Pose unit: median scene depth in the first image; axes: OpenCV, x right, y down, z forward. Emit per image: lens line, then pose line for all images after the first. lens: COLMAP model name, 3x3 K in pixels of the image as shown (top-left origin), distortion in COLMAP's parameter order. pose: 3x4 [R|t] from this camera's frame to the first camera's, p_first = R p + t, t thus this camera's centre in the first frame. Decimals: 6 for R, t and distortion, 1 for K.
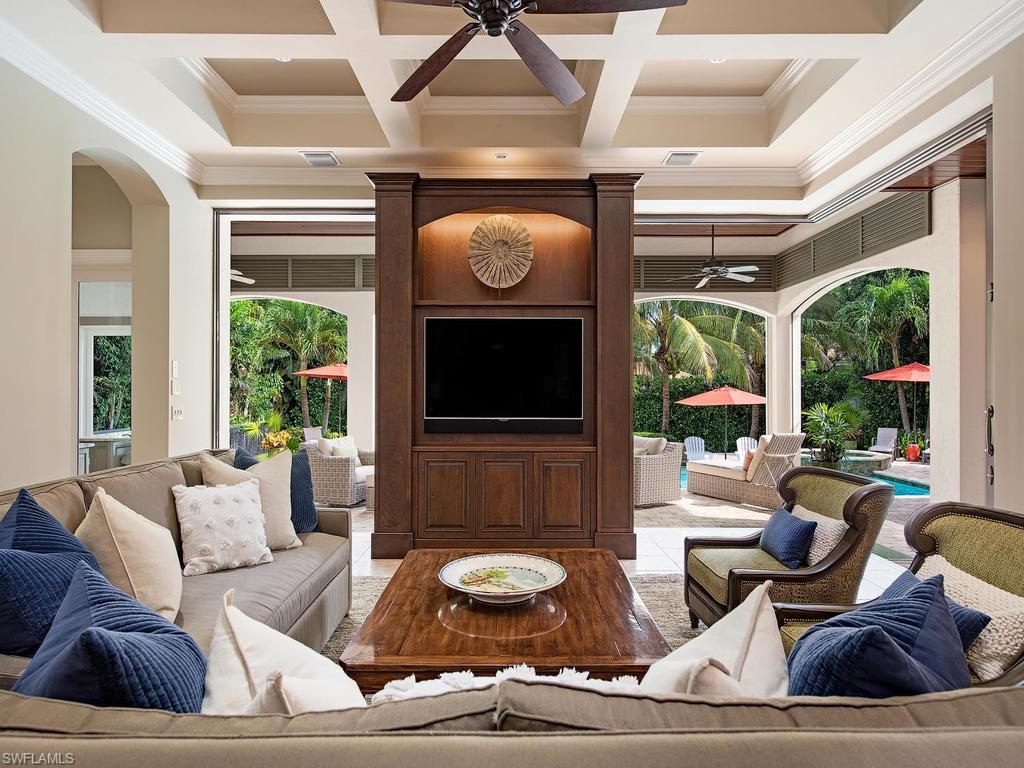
lens RADIAL K [[539.0, 0, 506.8], [0, 539.0, 388.5], [0, 0, 1]] dist [-0.002677, -0.000602]
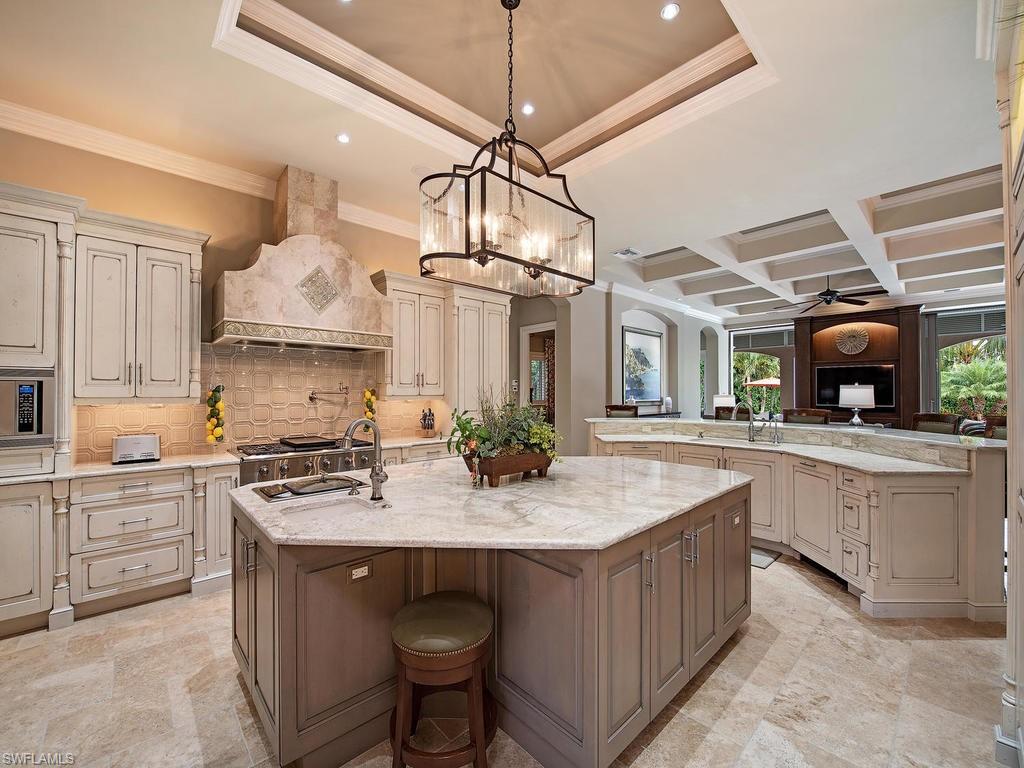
lens RADIAL K [[433.0, 0, 508.5], [0, 433.0, 388.6], [0, 0, 1]] dist [-0.016662, -0.000515]
pose [[0.673380, -0.011419, -0.739209, 0.340943], [0.009887, 0.999930, -0.006439, -0.027017], [0.739231, -0.002972, 0.673446, -1.354539]]
